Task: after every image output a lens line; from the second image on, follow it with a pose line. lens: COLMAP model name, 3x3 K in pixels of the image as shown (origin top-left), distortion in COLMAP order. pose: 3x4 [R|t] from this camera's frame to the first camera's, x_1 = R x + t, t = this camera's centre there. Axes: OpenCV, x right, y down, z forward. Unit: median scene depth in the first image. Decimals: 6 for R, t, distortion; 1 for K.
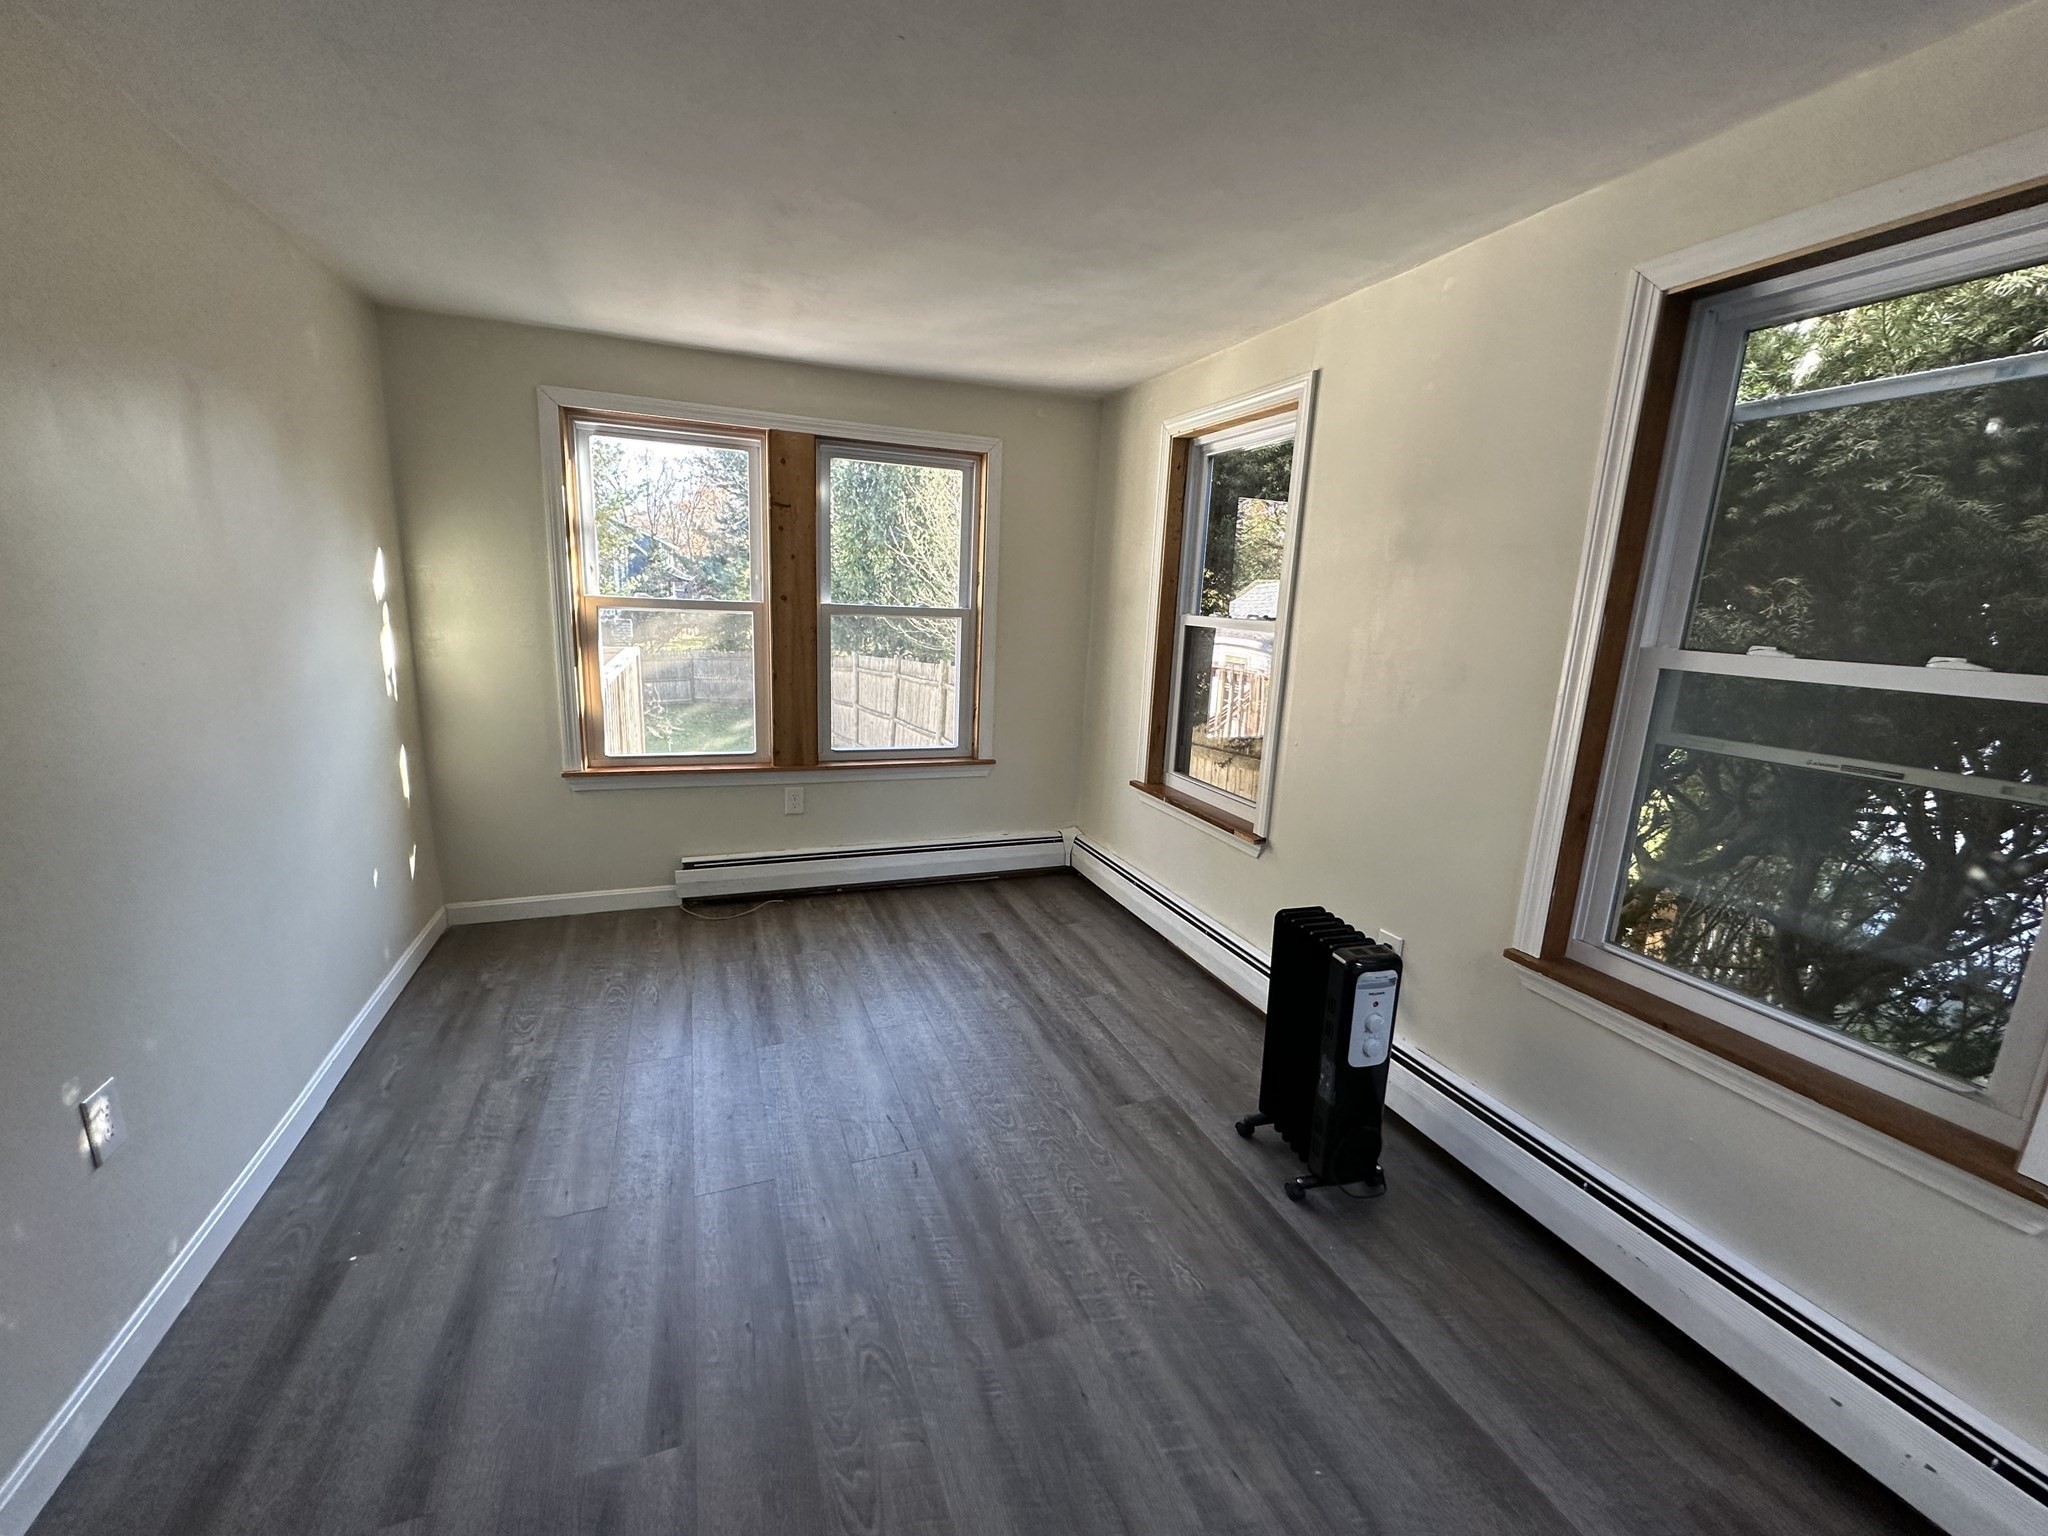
lens RADIAL K [[811.9, 0, 1017.7], [0, 811.9, 766.0], [0, 0, 1]] dist [-0.003428, 0.000621]
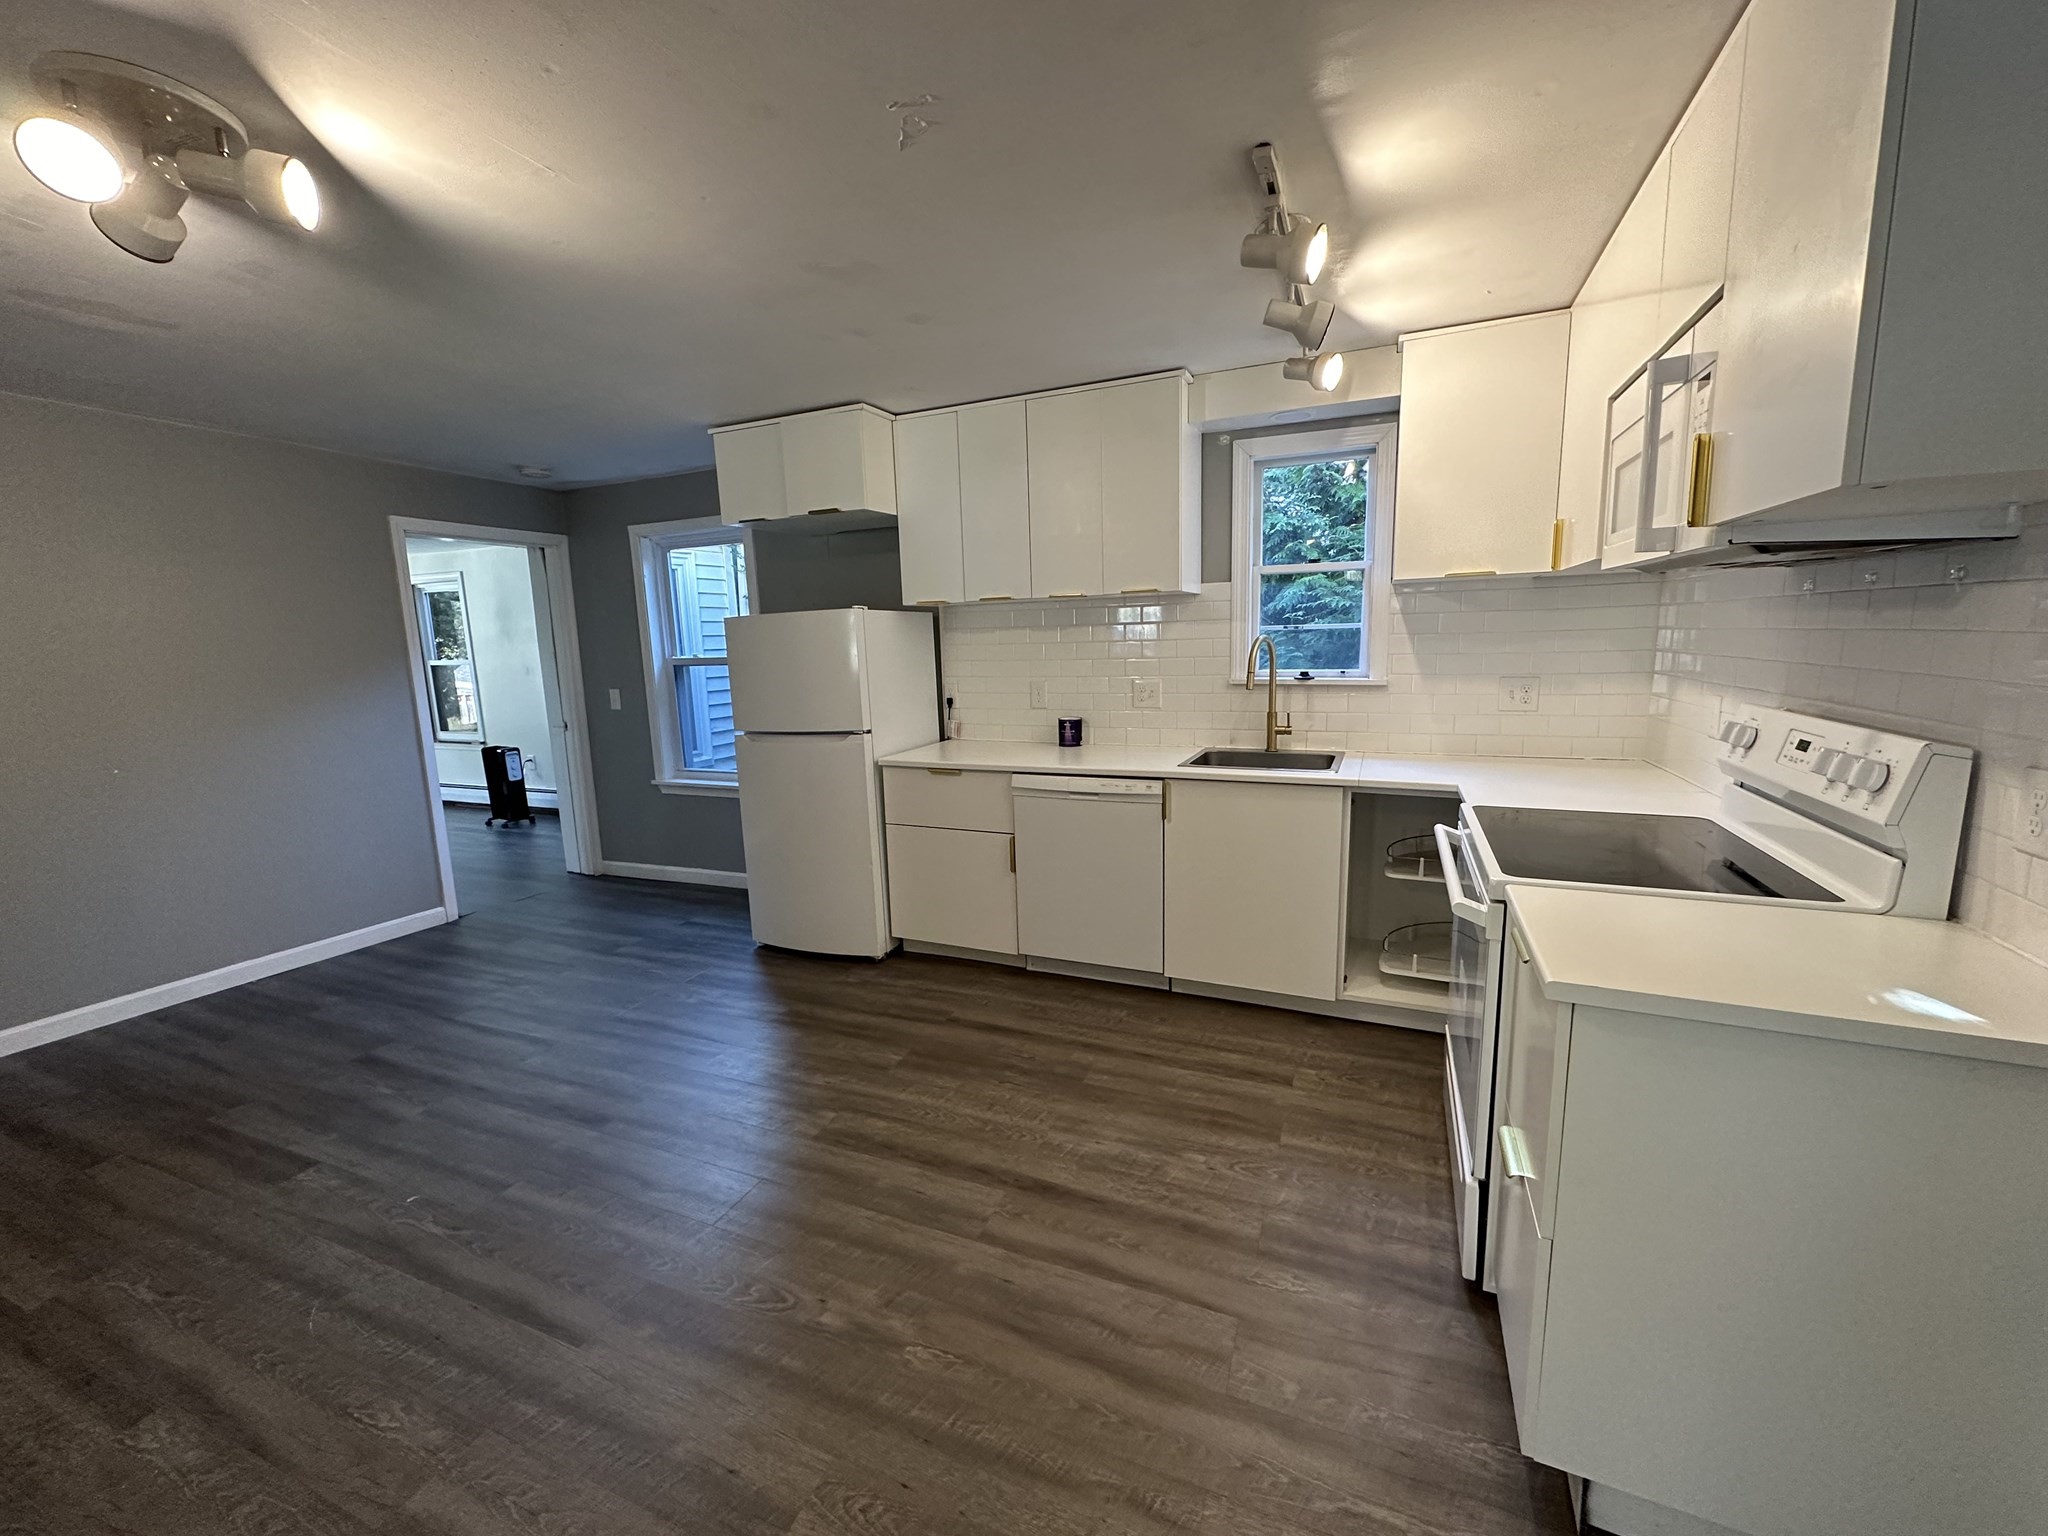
lens RADIAL K [[811.9, 0, 1018.4], [0, 811.9, 770.5], [0, 0, 1]] dist [-0.003428, 0.000621]
pose [[0.694937, -0.181166, 0.695875, -0.504386], [0.206639, 0.977236, 0.048057, 0.625475], [-0.688740, 0.110398, 0.716553, -3.094884]]
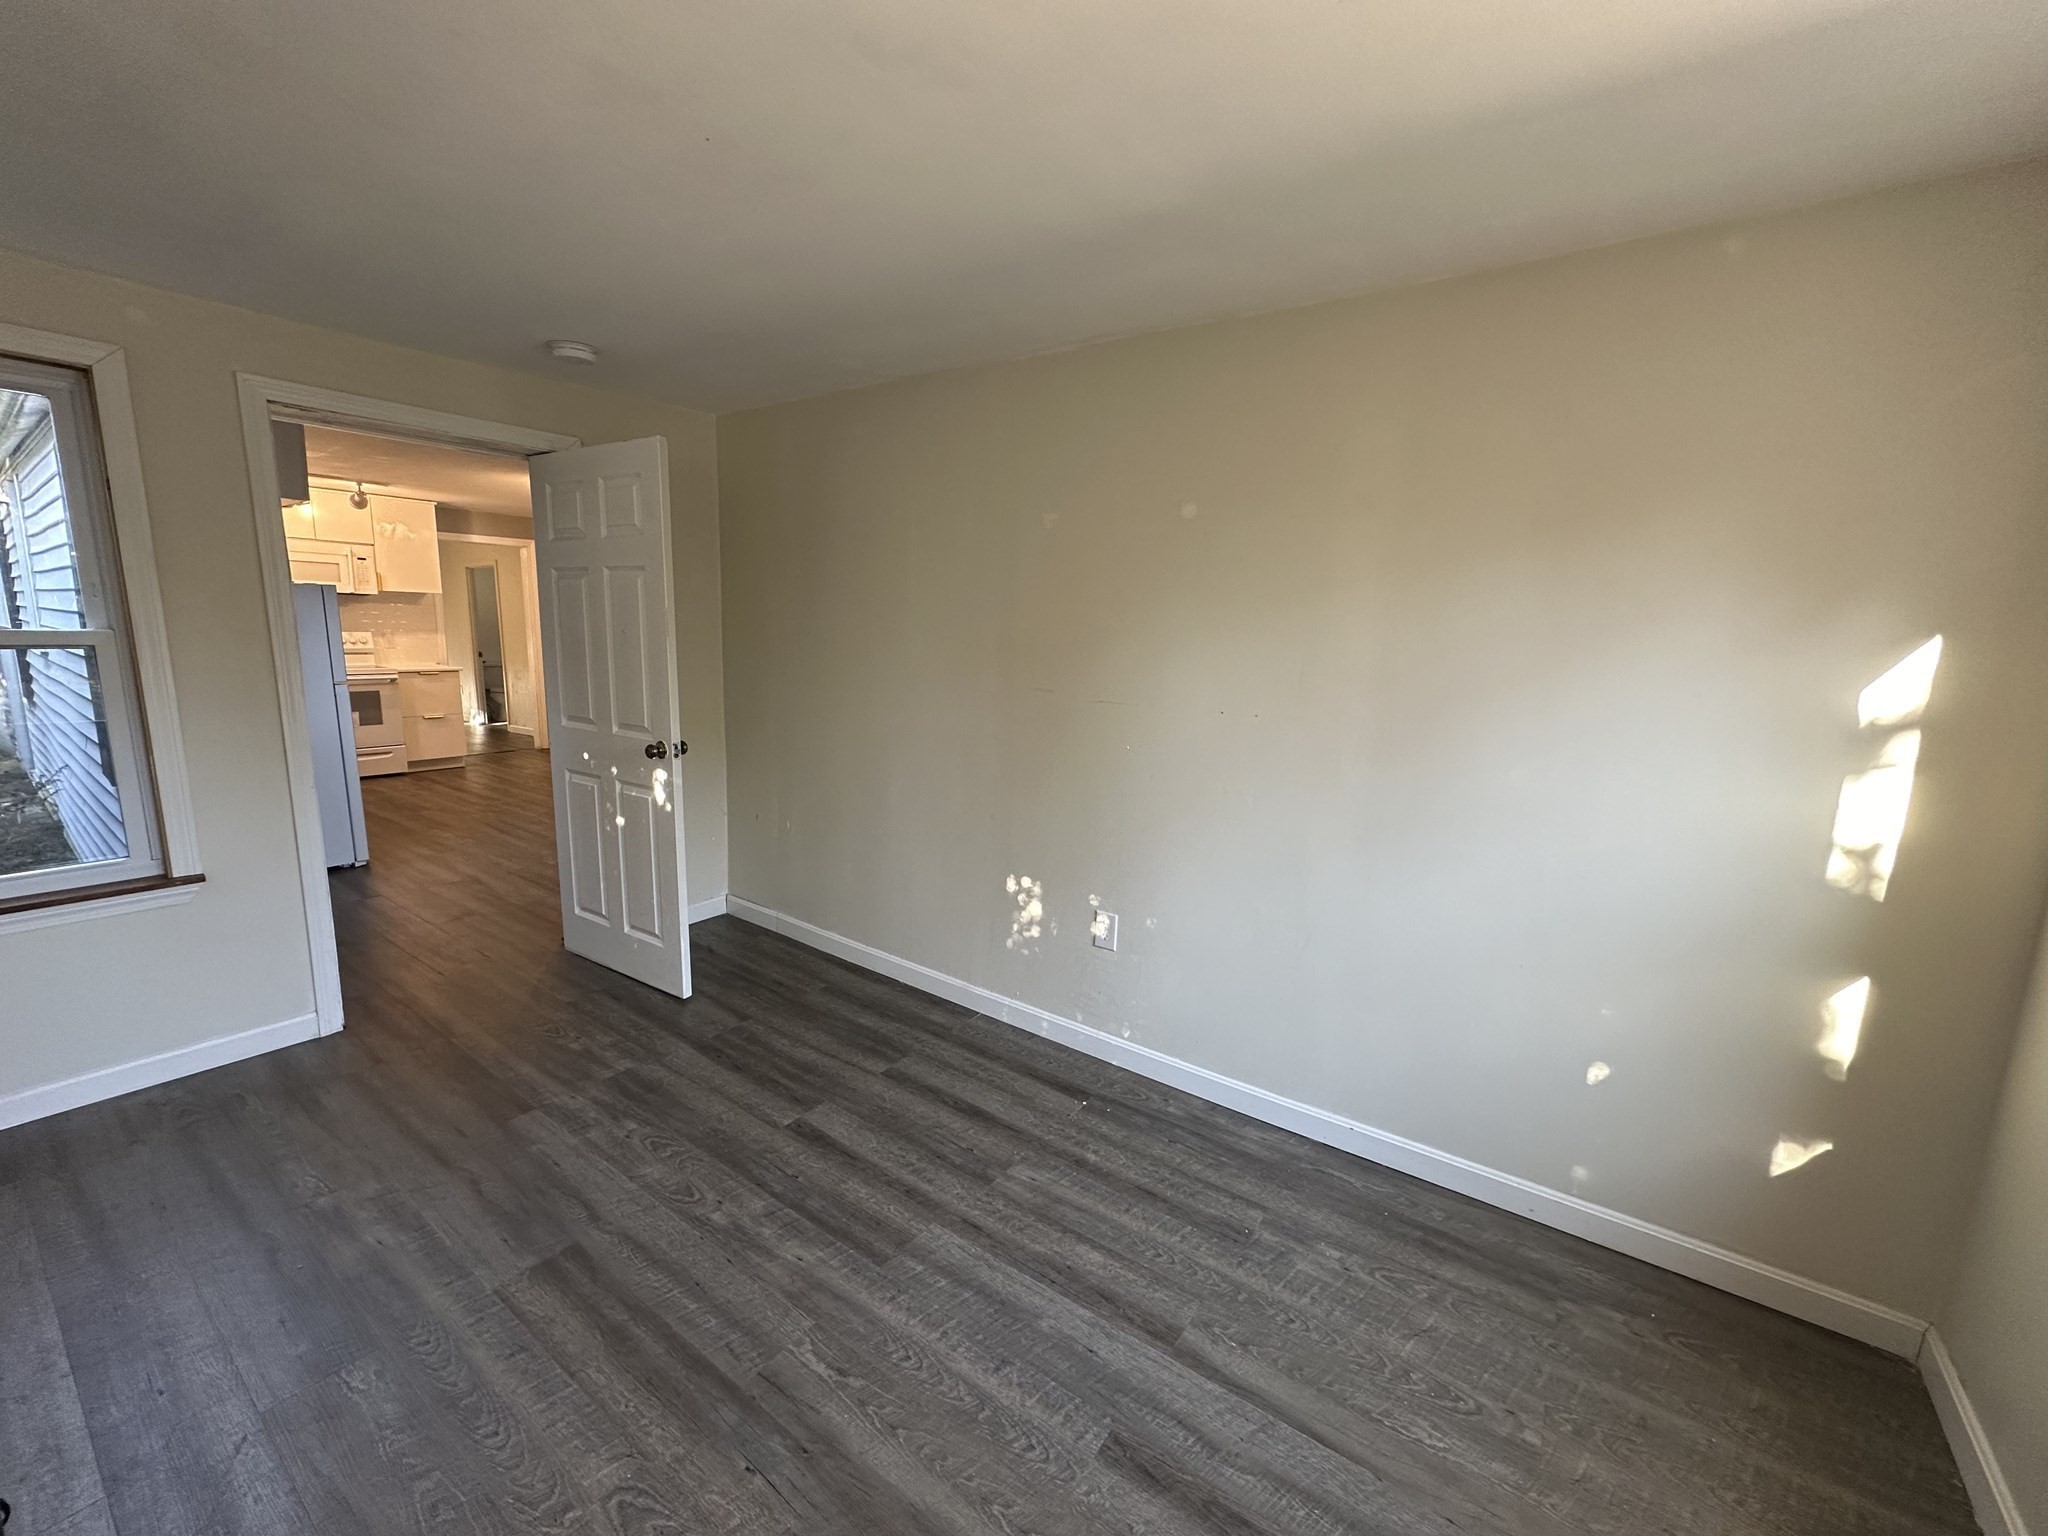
lens RADIAL K [[811.9, 0, 1016.0], [0, 811.9, 772.9], [0, 0, 1]] dist [-0.003428, 0.000621]
pose [[-0.840208, 0.027882, -0.541547, 0.059406], [-0.176556, 0.930194, 0.321818, -0.363463], [0.512717, 0.366007, -0.776634, 1.684452]]
